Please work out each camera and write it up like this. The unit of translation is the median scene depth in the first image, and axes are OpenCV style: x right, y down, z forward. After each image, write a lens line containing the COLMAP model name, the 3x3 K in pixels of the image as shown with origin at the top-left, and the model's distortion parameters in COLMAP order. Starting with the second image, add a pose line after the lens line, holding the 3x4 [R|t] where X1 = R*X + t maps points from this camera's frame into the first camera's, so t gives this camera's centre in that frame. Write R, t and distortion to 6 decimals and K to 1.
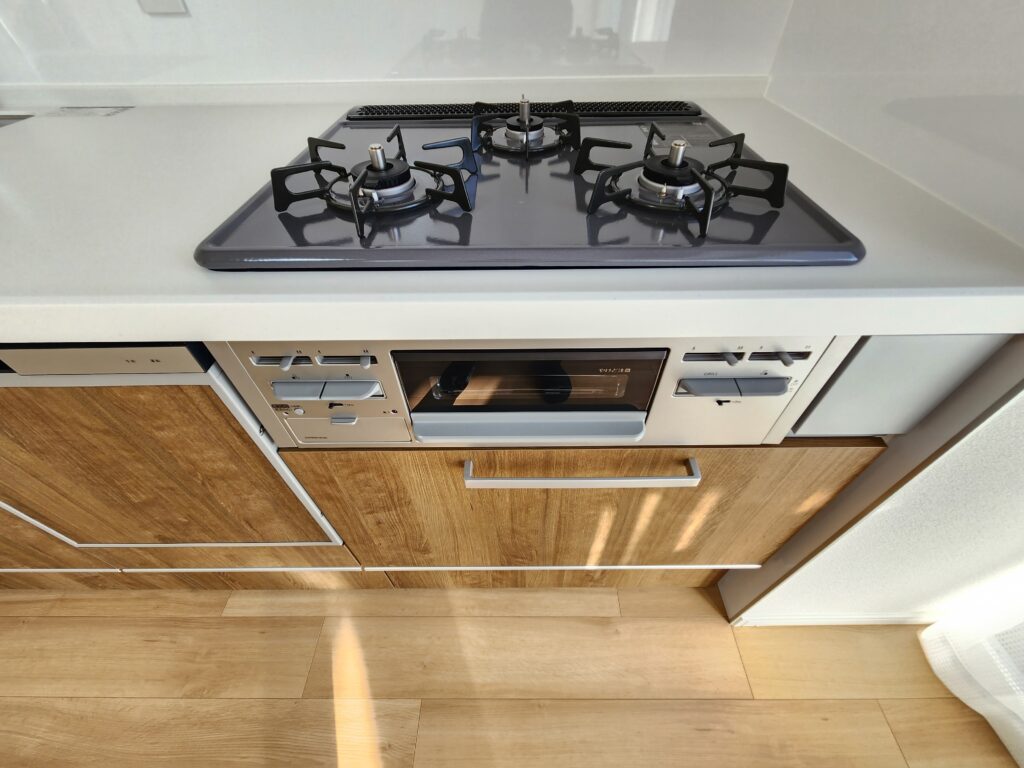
lens RADIAL K [[417.6, 0, 516.7], [0, 417.6, 379.5], [0, 0, 1]] dist [-0.000610, -0.001197]
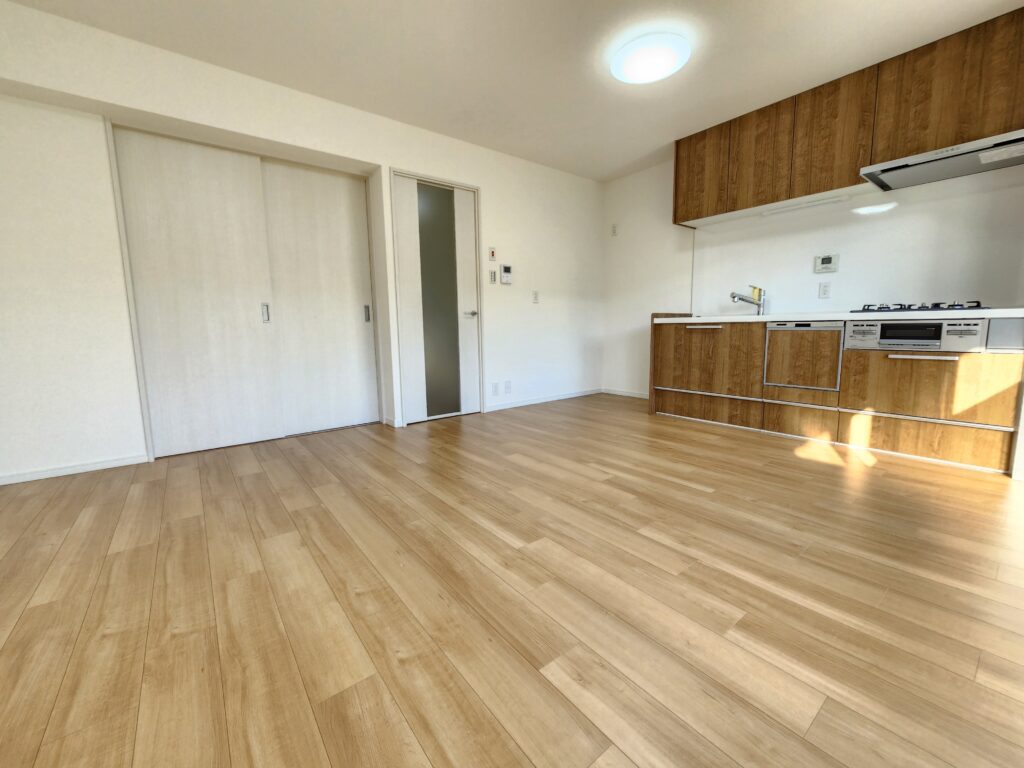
lens RADIAL K [[417.6, 0, 514.4], [0, 417.6, 380.7], [0, 0, 1]] dist [-0.000610, -0.001197]
pose [[0.618982, 0.102273, -0.778718, 0.774155], [-0.552085, 0.761860, -0.338779, 3.527302], [0.558626, 0.639617, 0.528041, -2.979434]]
